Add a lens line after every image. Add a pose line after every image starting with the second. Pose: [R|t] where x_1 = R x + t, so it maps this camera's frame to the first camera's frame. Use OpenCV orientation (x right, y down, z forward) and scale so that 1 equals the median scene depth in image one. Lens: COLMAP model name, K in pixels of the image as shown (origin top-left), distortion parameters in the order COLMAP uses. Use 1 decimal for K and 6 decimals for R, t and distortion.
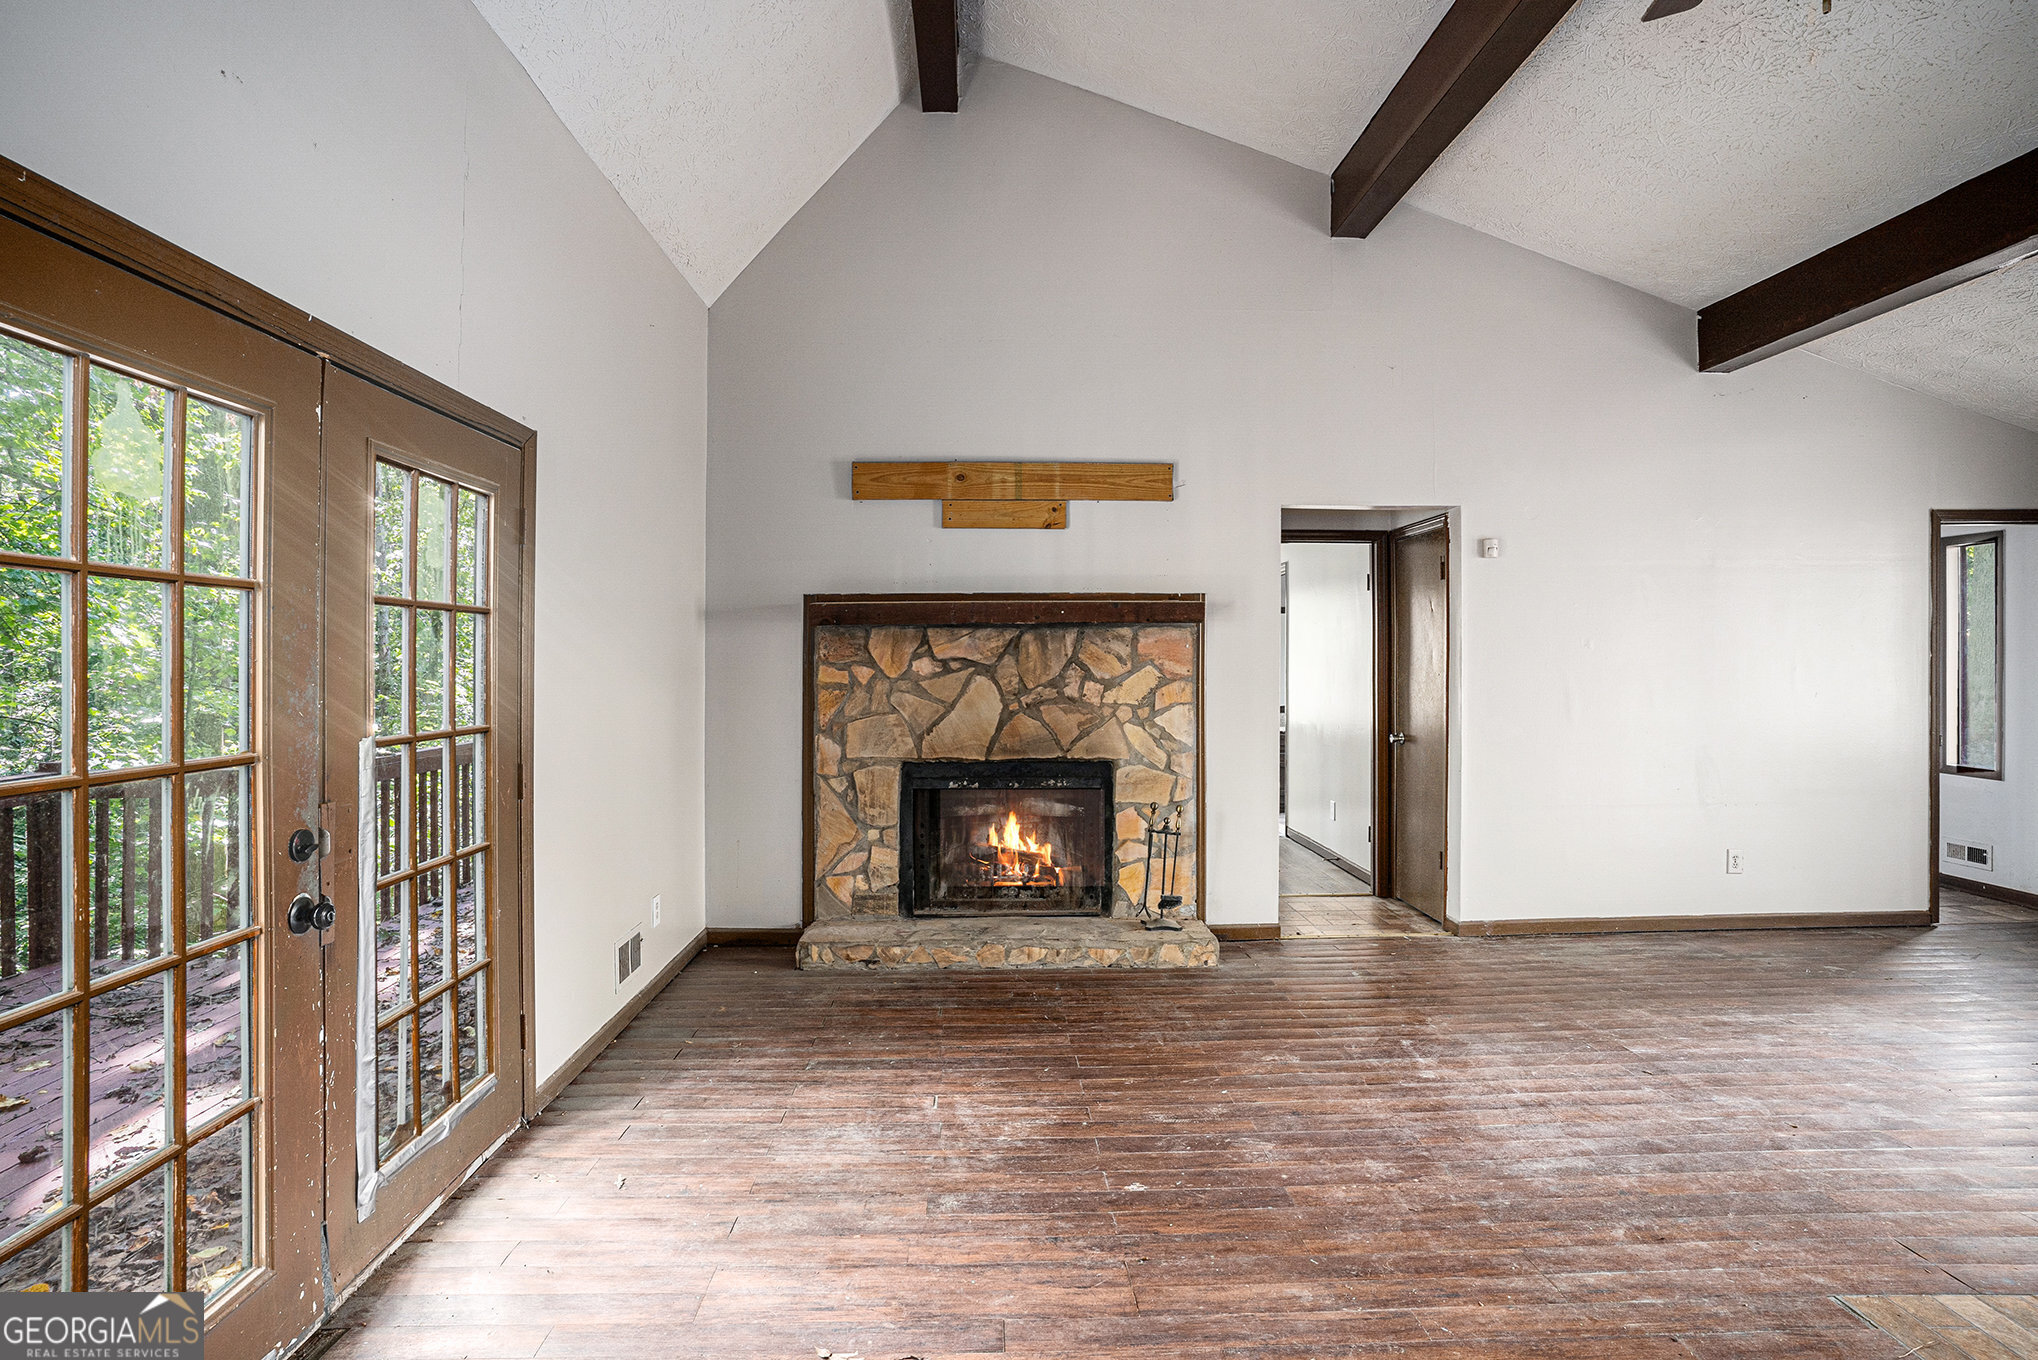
lens RADIAL K [[1021.0, 0, 1013.2], [0, 1021.0, 703.6], [0, 0, 1]] dist [-0.048957, 0.022411]
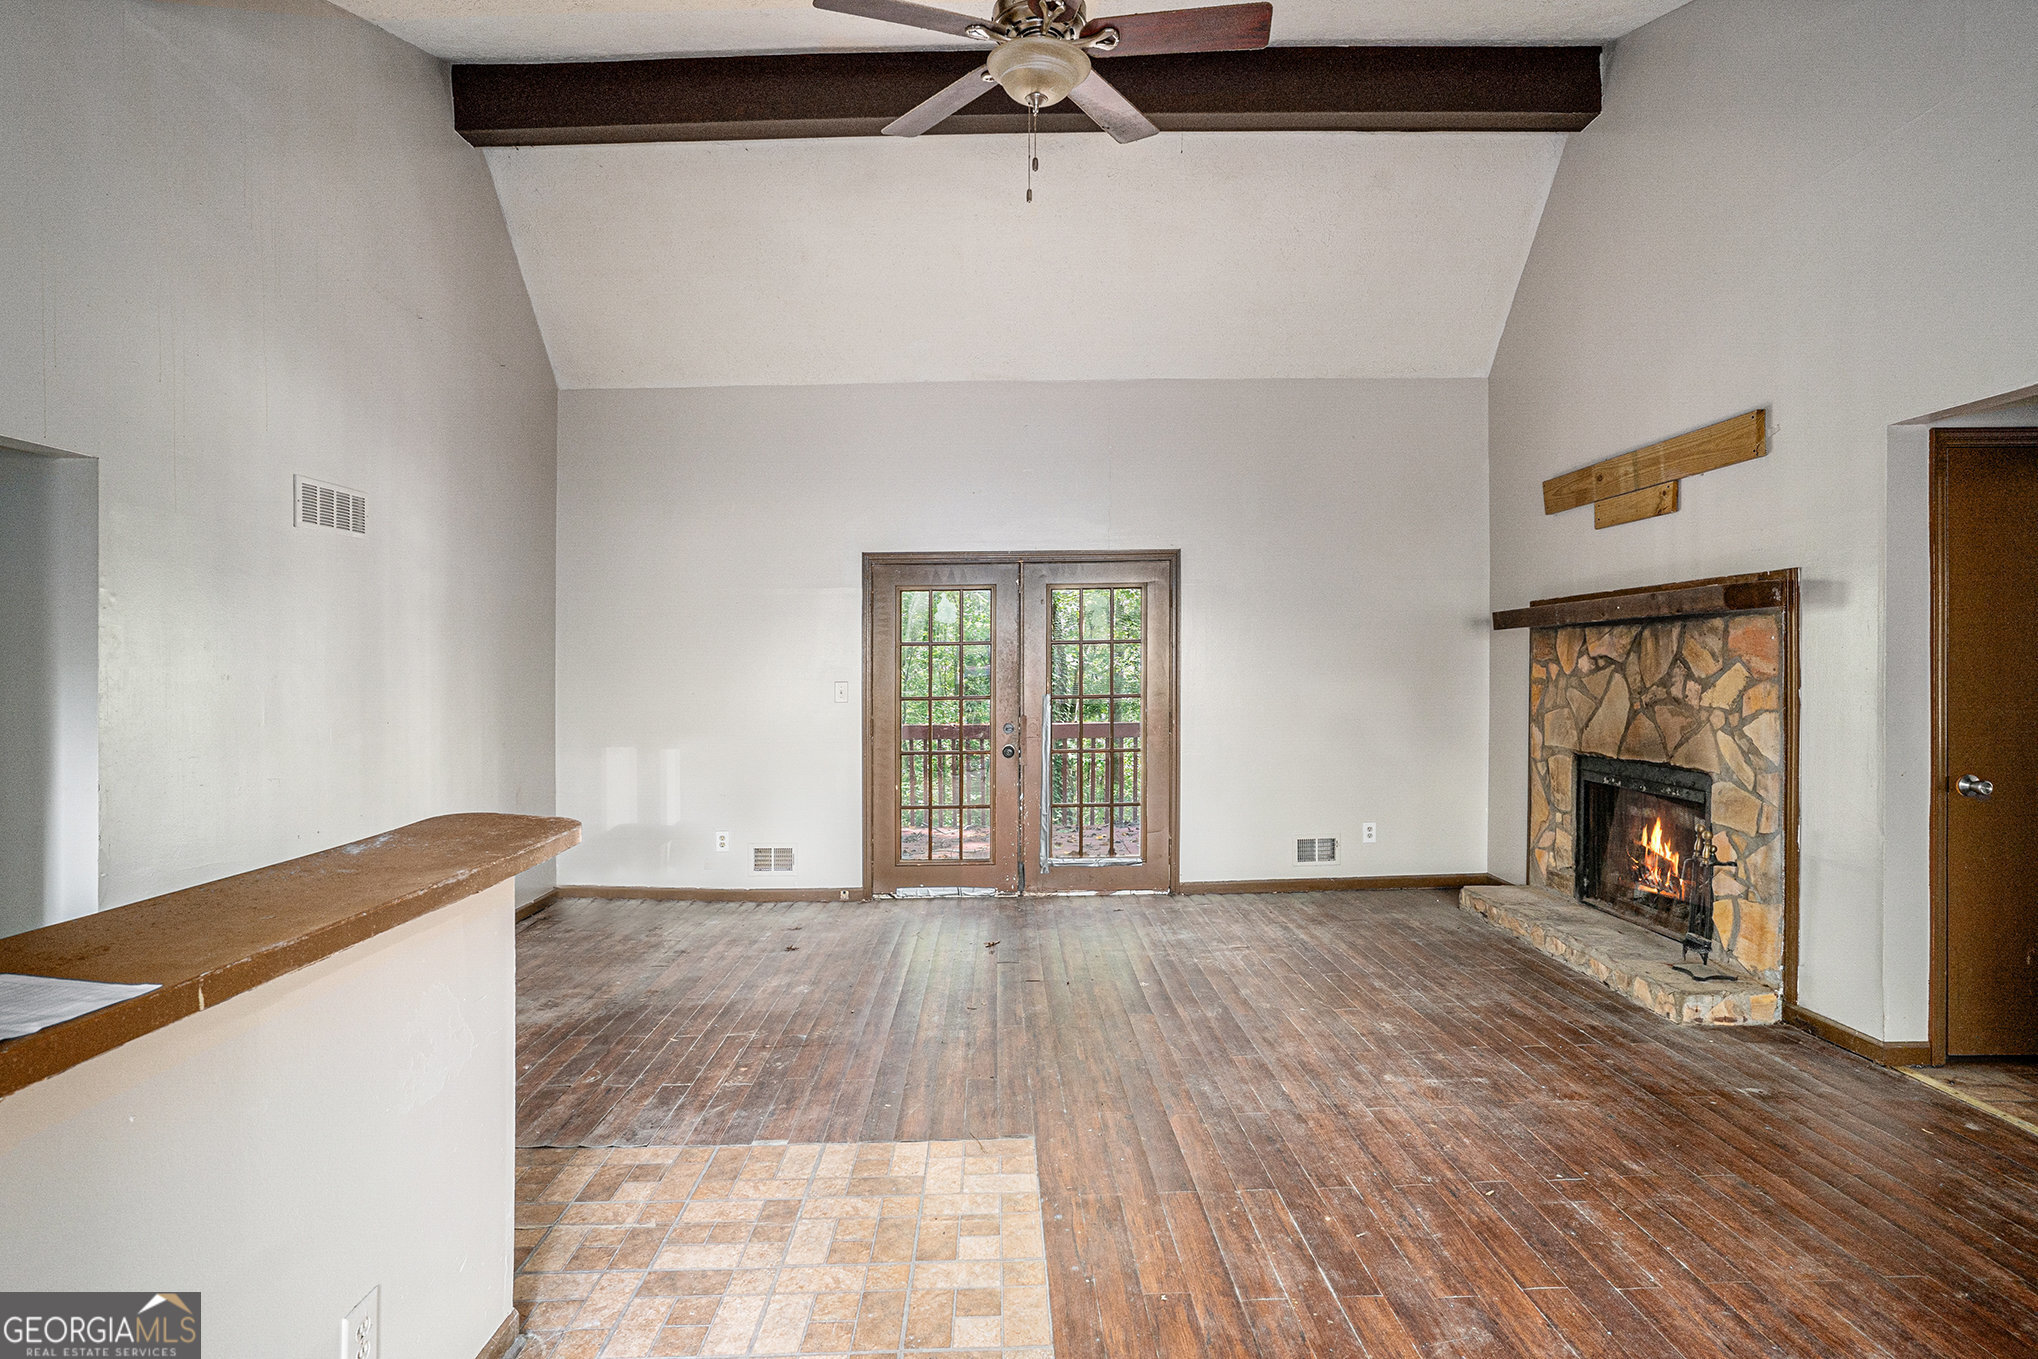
lens RADIAL K [[1021.0, 0, 1017.3], [0, 1021.0, 690.1], [0, 0, 1]] dist [-0.048957, 0.022411]
pose [[-0.017495, 0.024015, -0.999558, 0.956607], [-0.029183, 0.999273, 0.024519, -0.017982], [0.999421, 0.029599, -0.016781, 0.435312]]
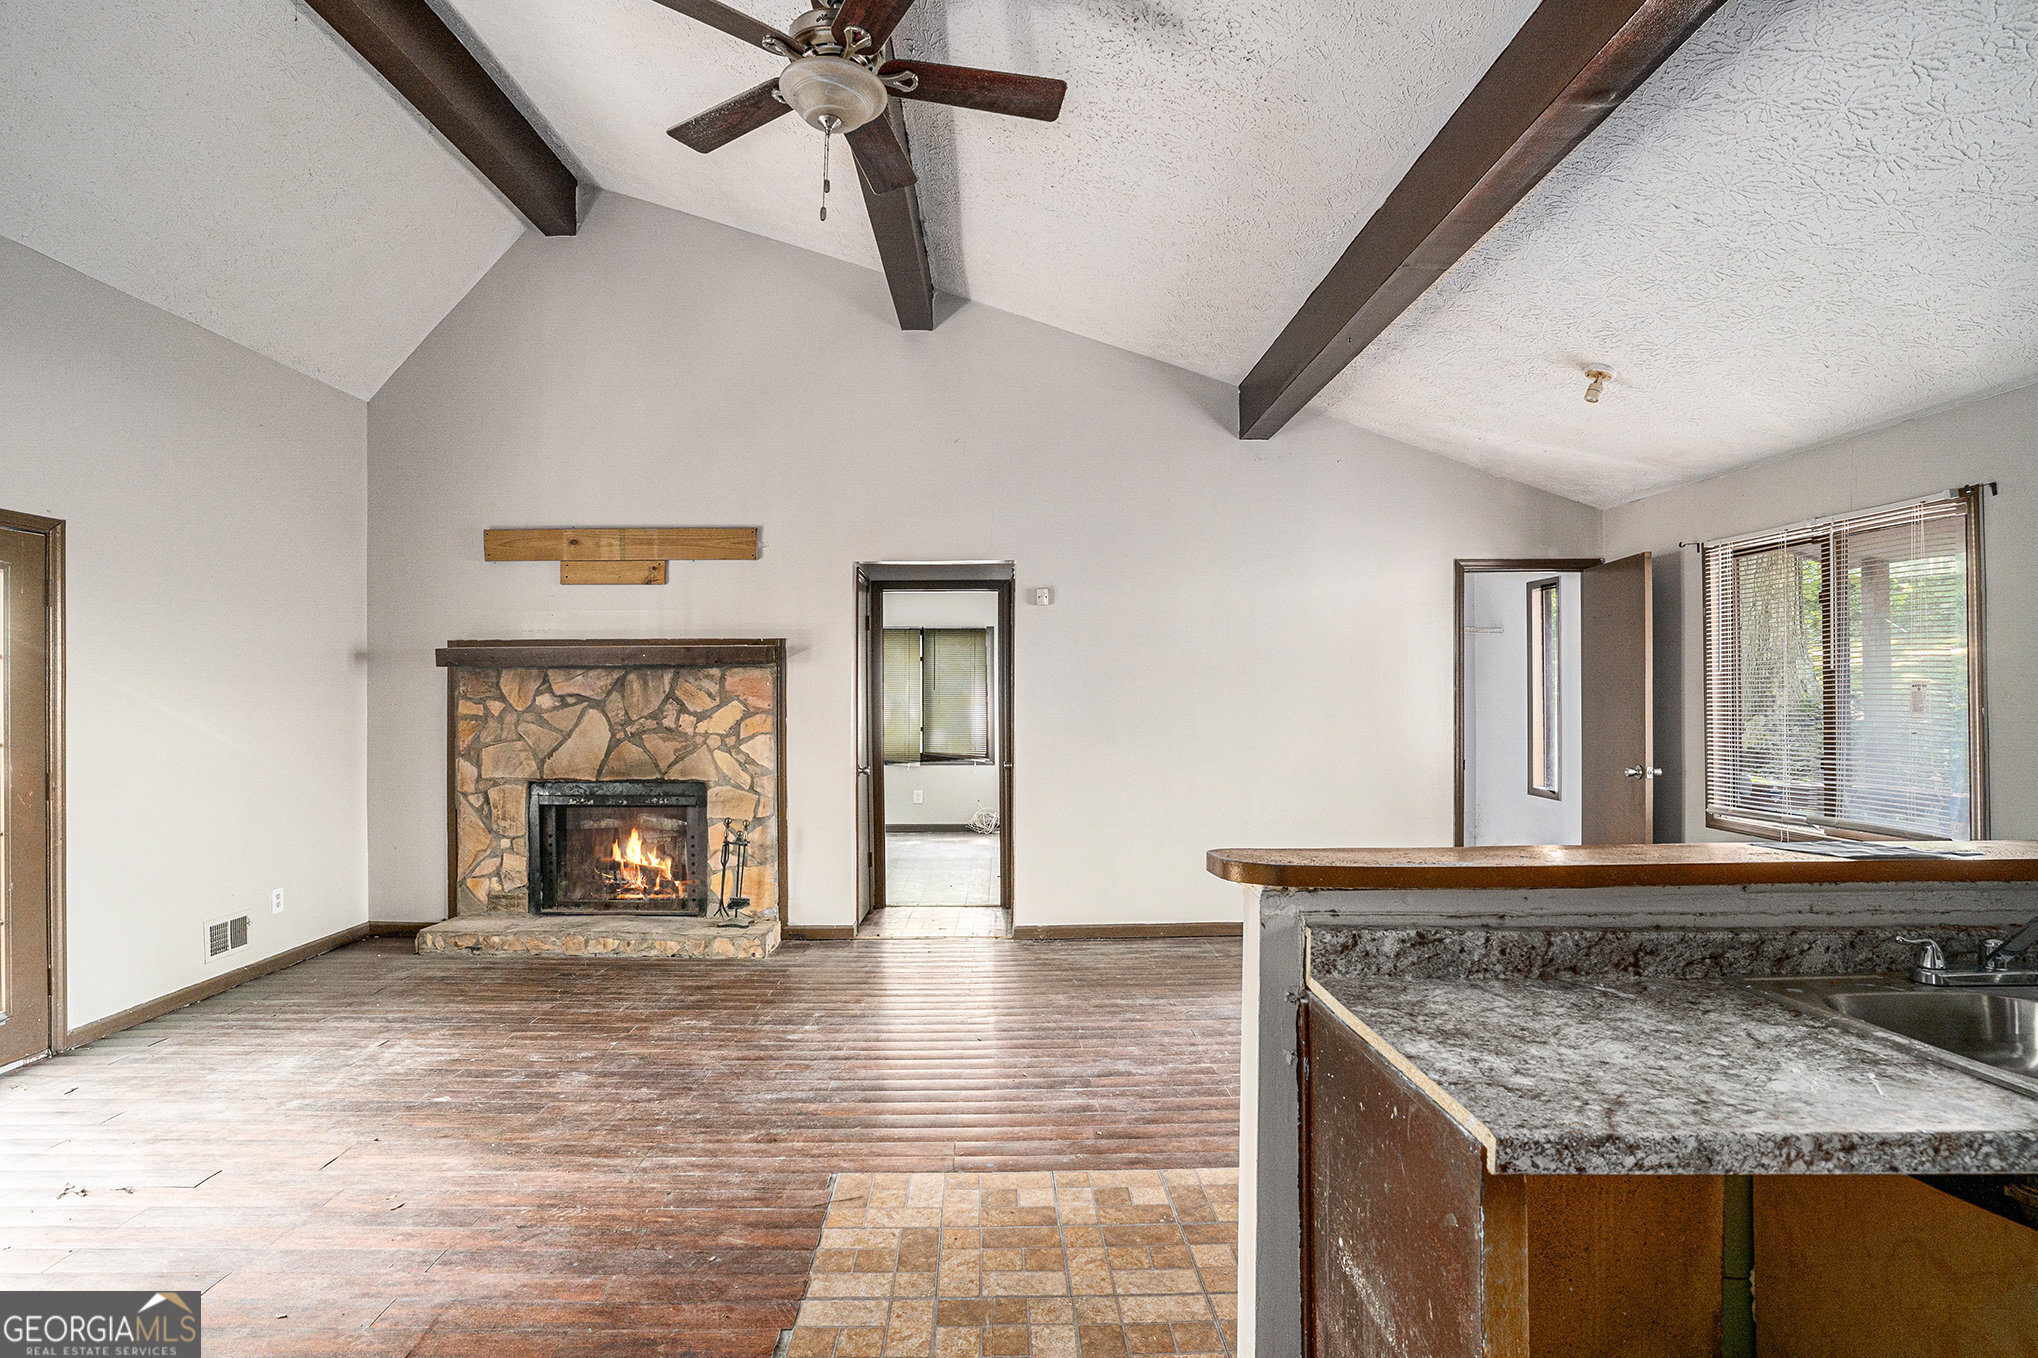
lens RADIAL K [[1021.0, 0, 997.5], [0, 1021.0, 713.3], [0, 0, 1]] dist [-0.048957, 0.022411]
pose [[0.999287, 0.001174, -0.037727, 0.479938], [-0.002169, 0.999650, -0.026355, 0.007432], [0.037682, 0.026418, 0.998941, -0.151816]]
